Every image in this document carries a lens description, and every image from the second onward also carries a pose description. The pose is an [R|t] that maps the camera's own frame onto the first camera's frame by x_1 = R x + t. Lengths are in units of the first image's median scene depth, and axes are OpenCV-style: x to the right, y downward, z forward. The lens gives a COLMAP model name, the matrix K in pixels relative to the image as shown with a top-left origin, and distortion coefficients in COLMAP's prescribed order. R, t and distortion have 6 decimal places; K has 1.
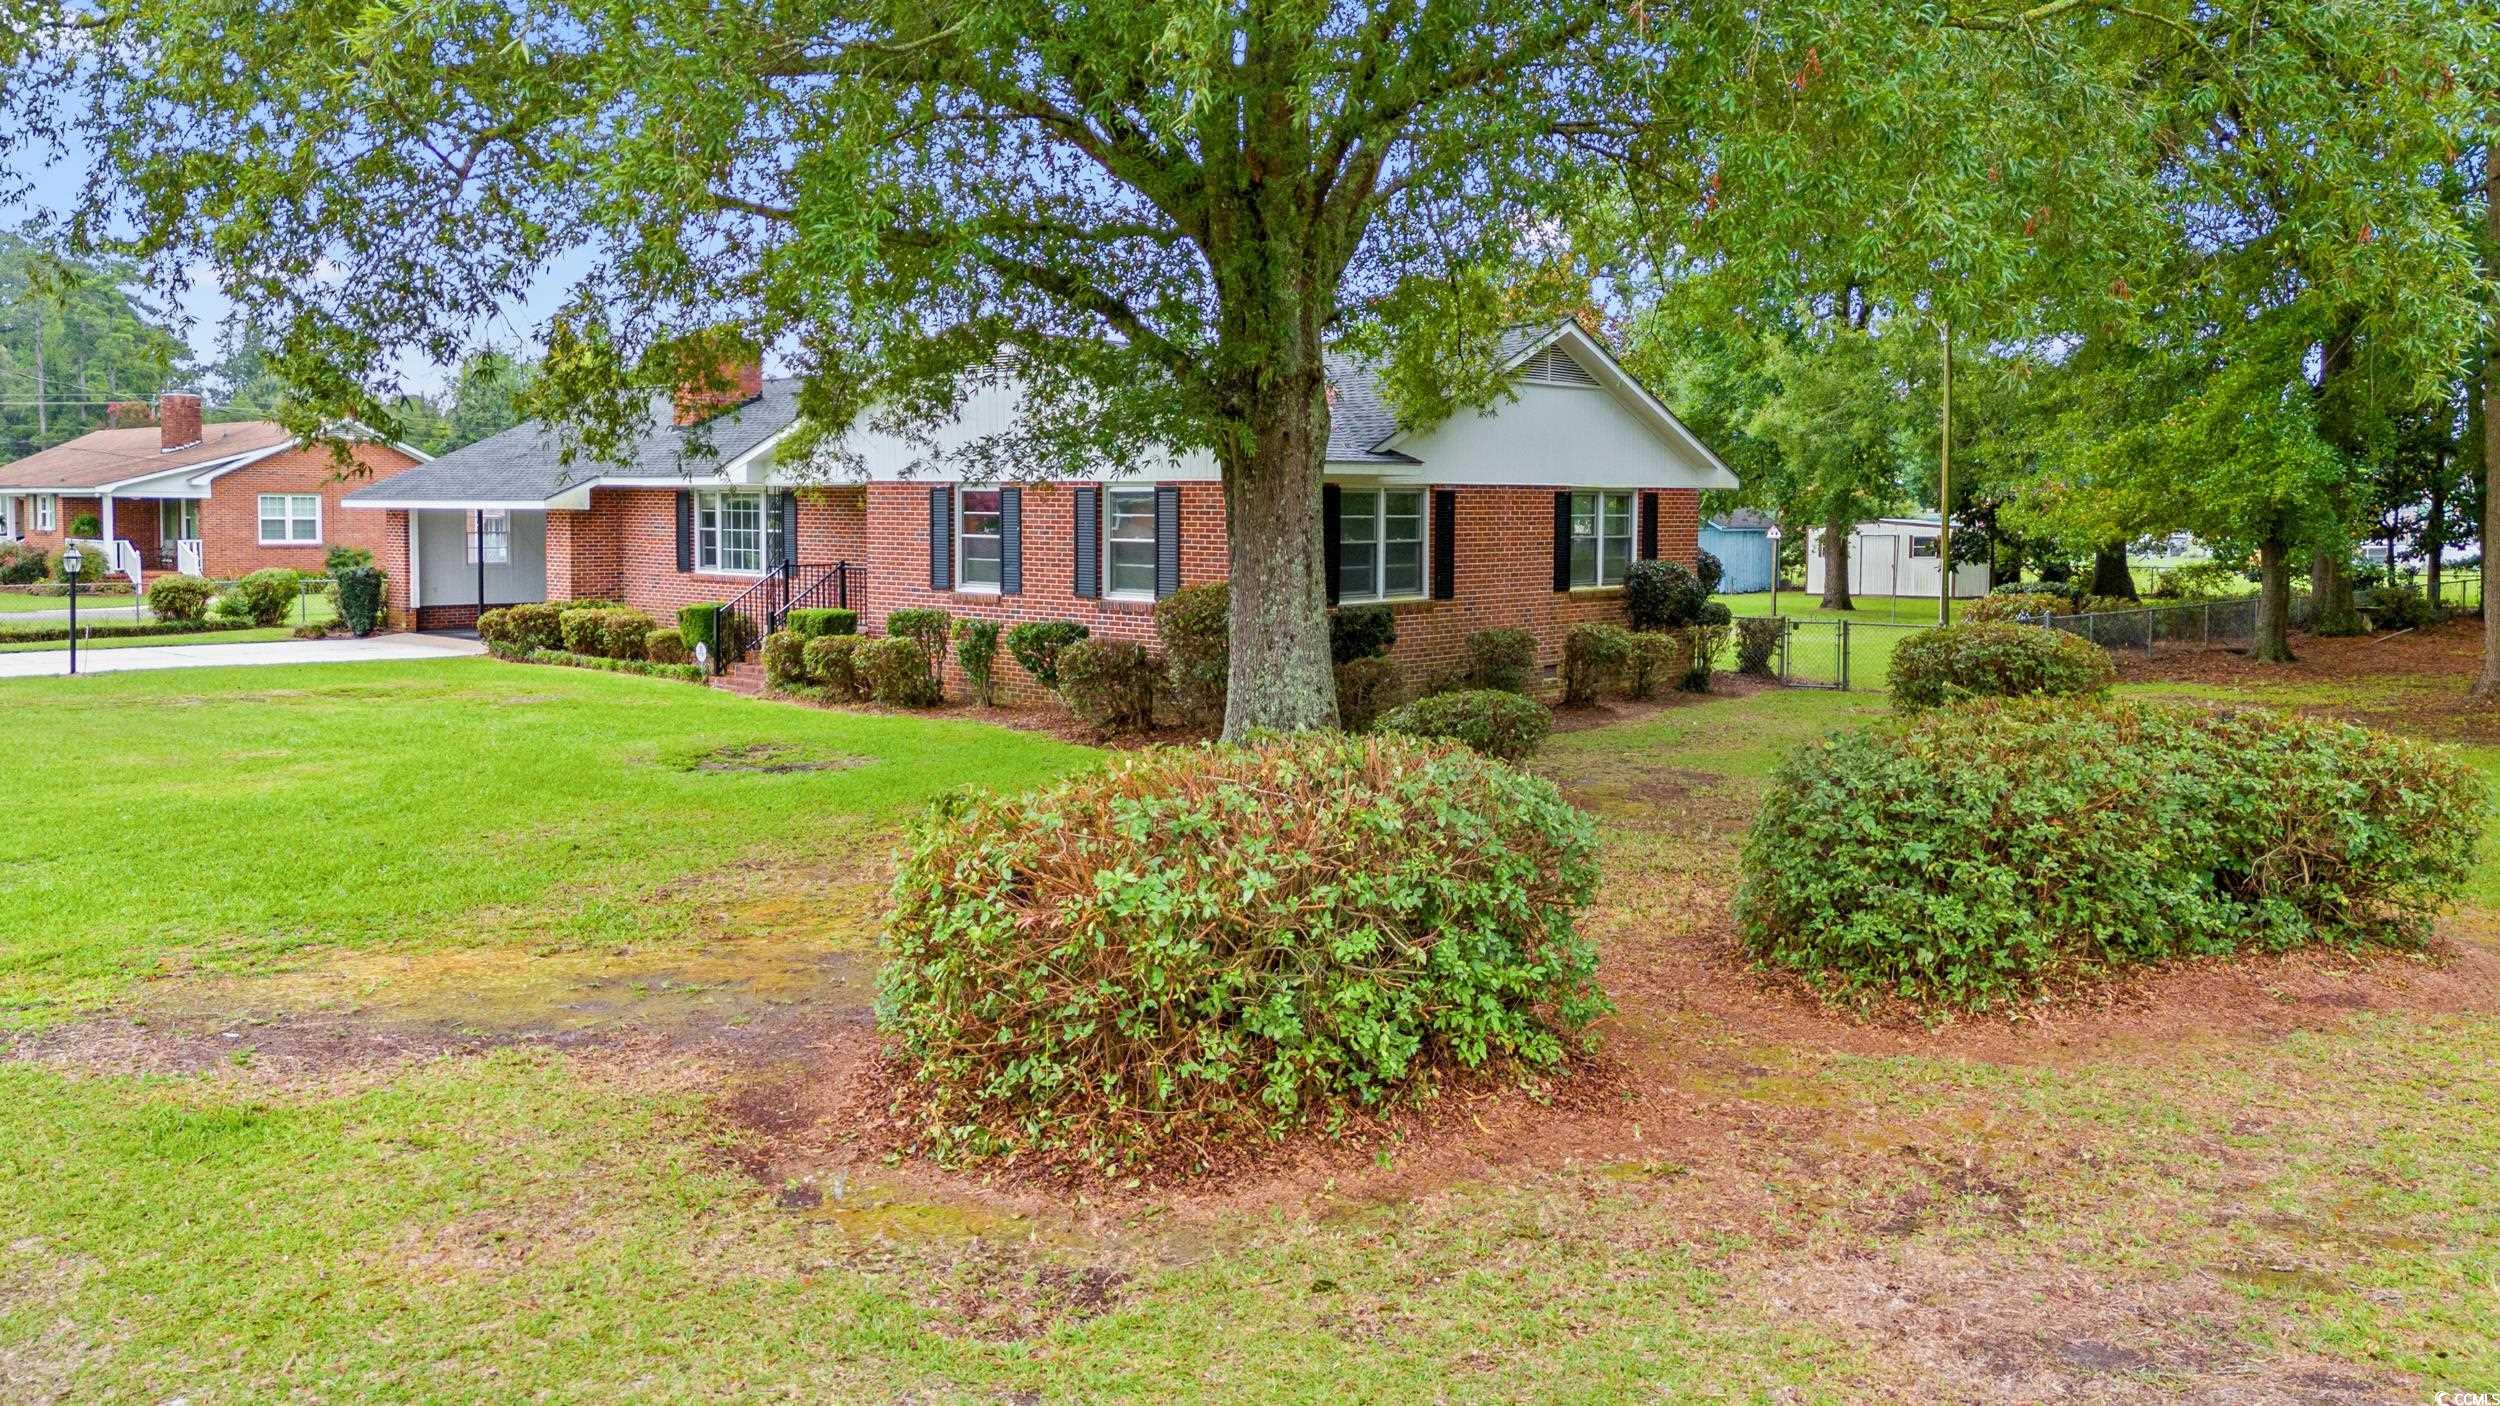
lens RADIAL K [[1840.8, 0, 1235.9], [0, 1840.8, 690.0], [0, 0, 1]] dist [0.051658, -0.028280]
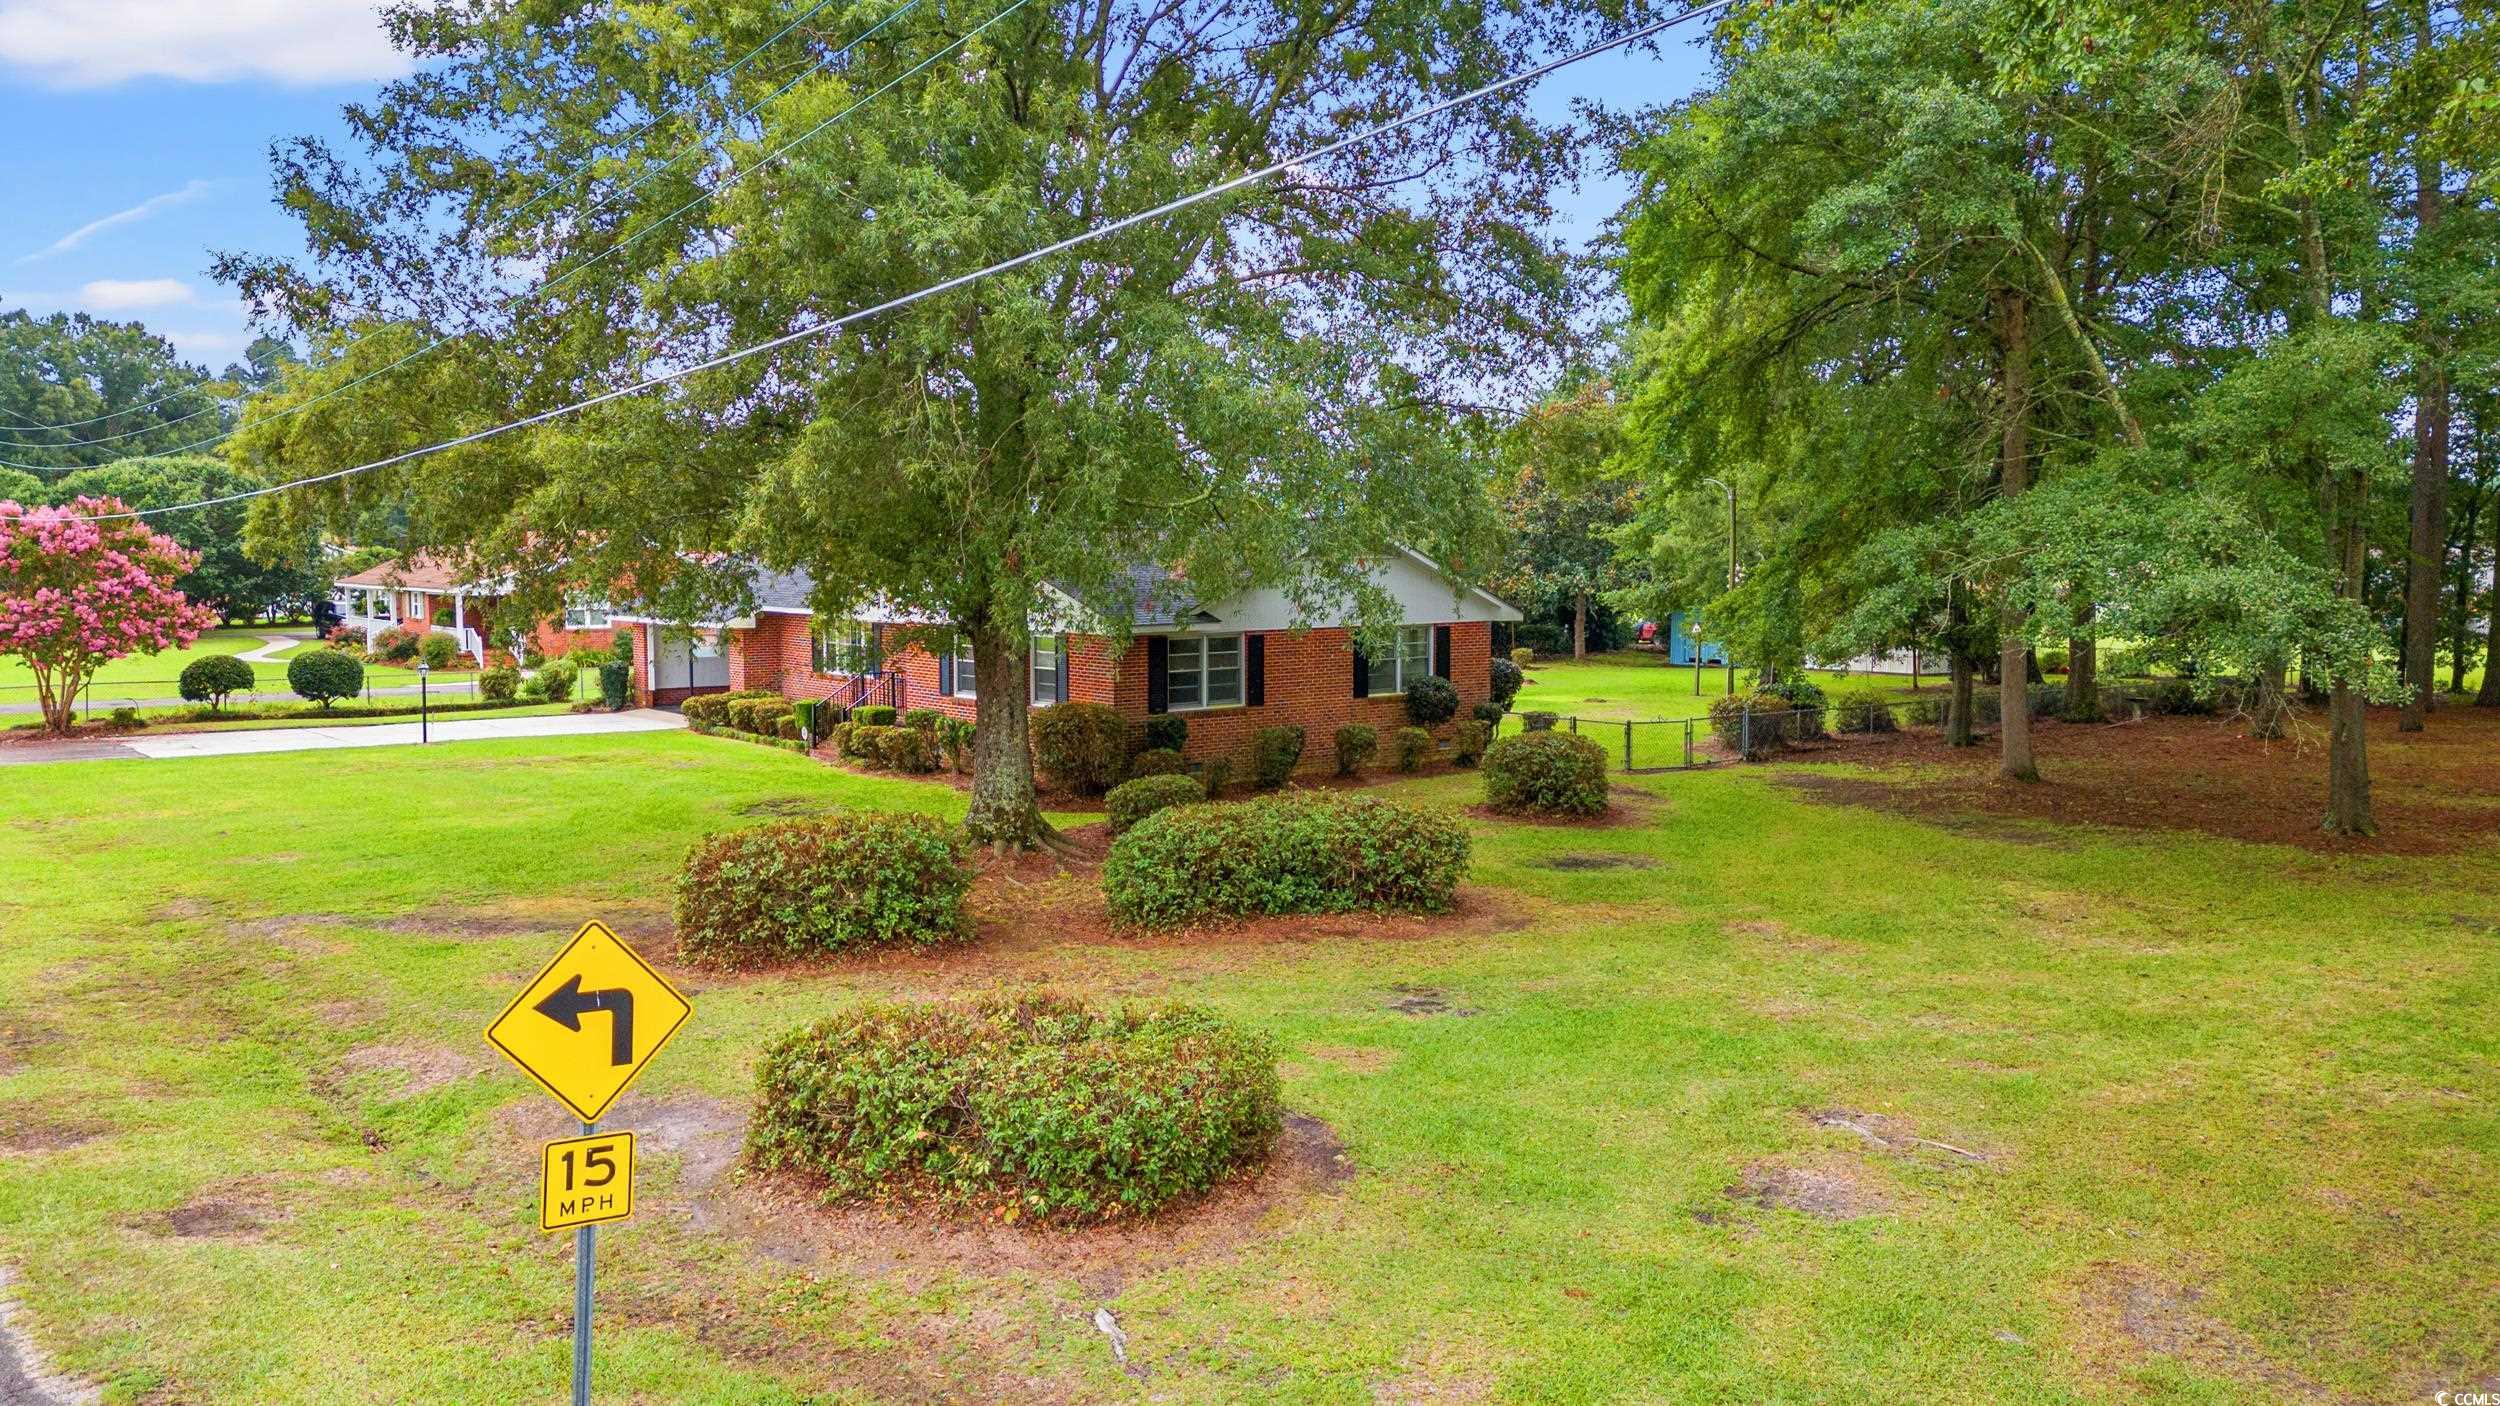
lens RADIAL K [[1840.8, 0, 1257.2], [0, 1840.8, 712.1], [0, 0, 1]] dist [0.051658, -0.028280]
pose [[0.989170, 0.006934, -0.146609, 0.271242], [-0.007885, 0.999951, -0.005902, -0.028612], [0.146561, 0.006994, 0.989177, -0.400266]]
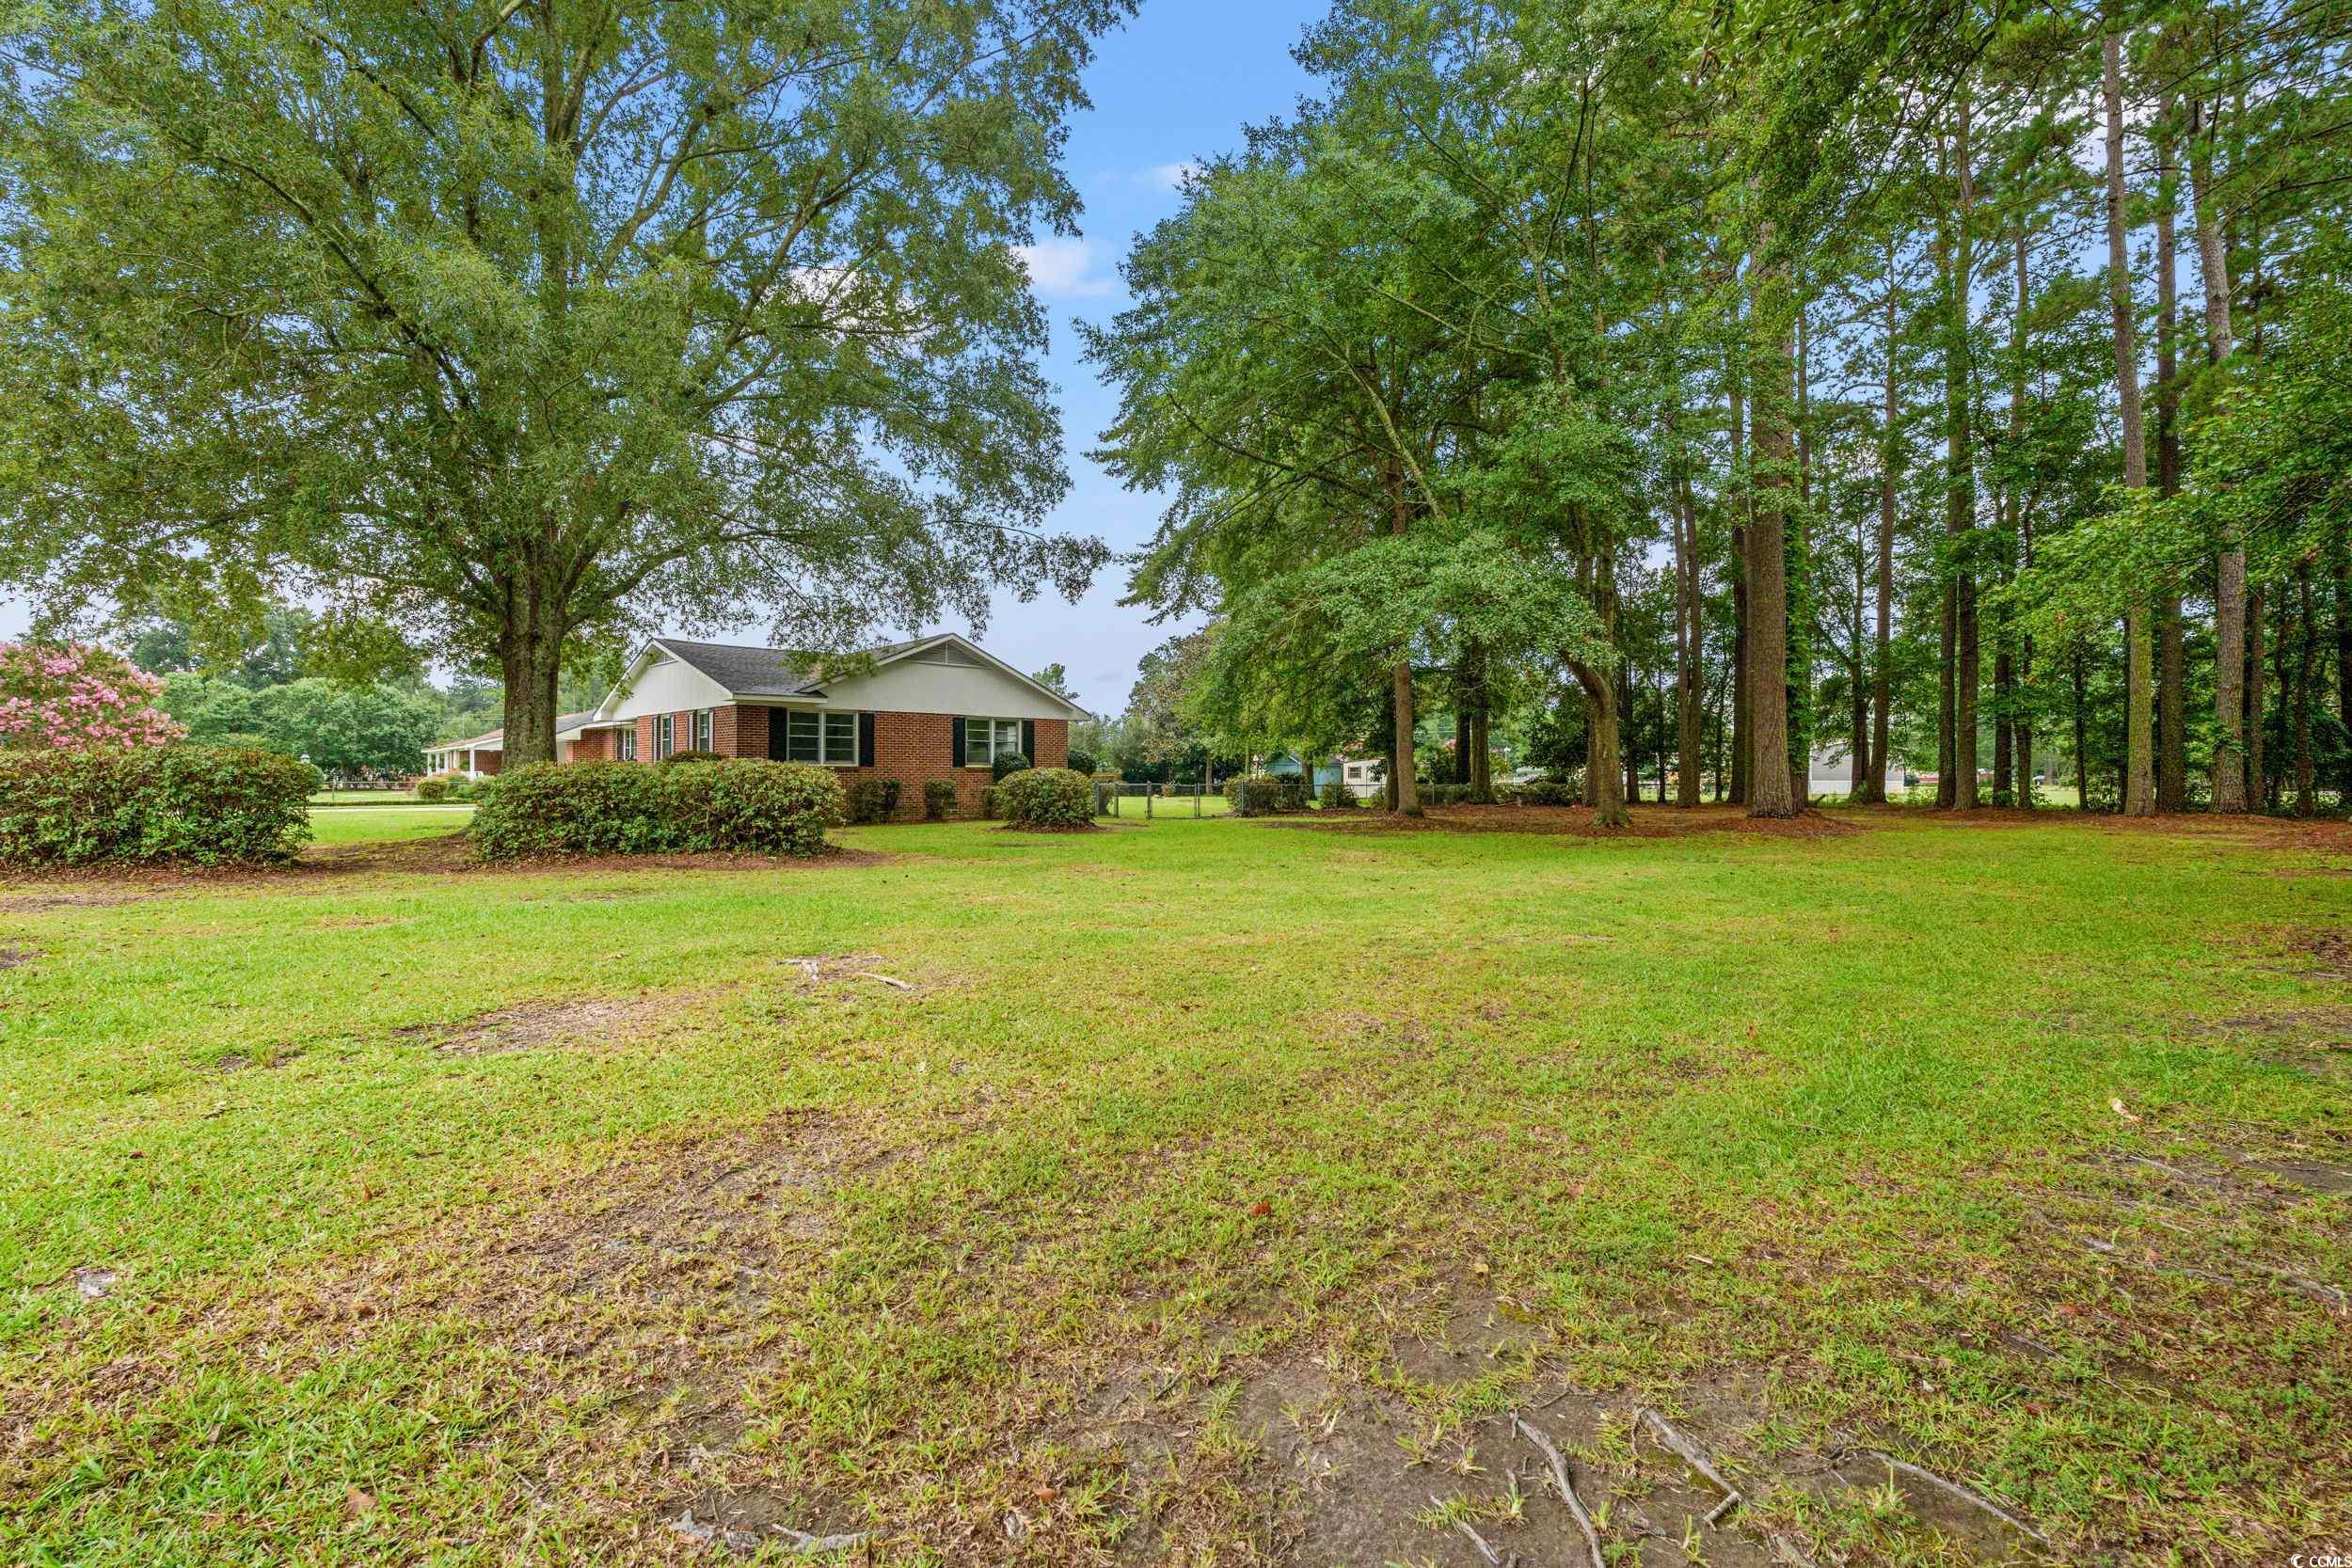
lens RADIAL K [[1022.3, 0, 1190.7], [0, 1022.3, 790.9], [0, 0, 1]] dist [-0.009820, -0.000033]
pose [[0.997436, -0.004422, -0.071426, 0.448678], [-0.001666, 0.996384, -0.084944, 0.060016], [0.071543, 0.084846, 0.993822, -0.085977]]
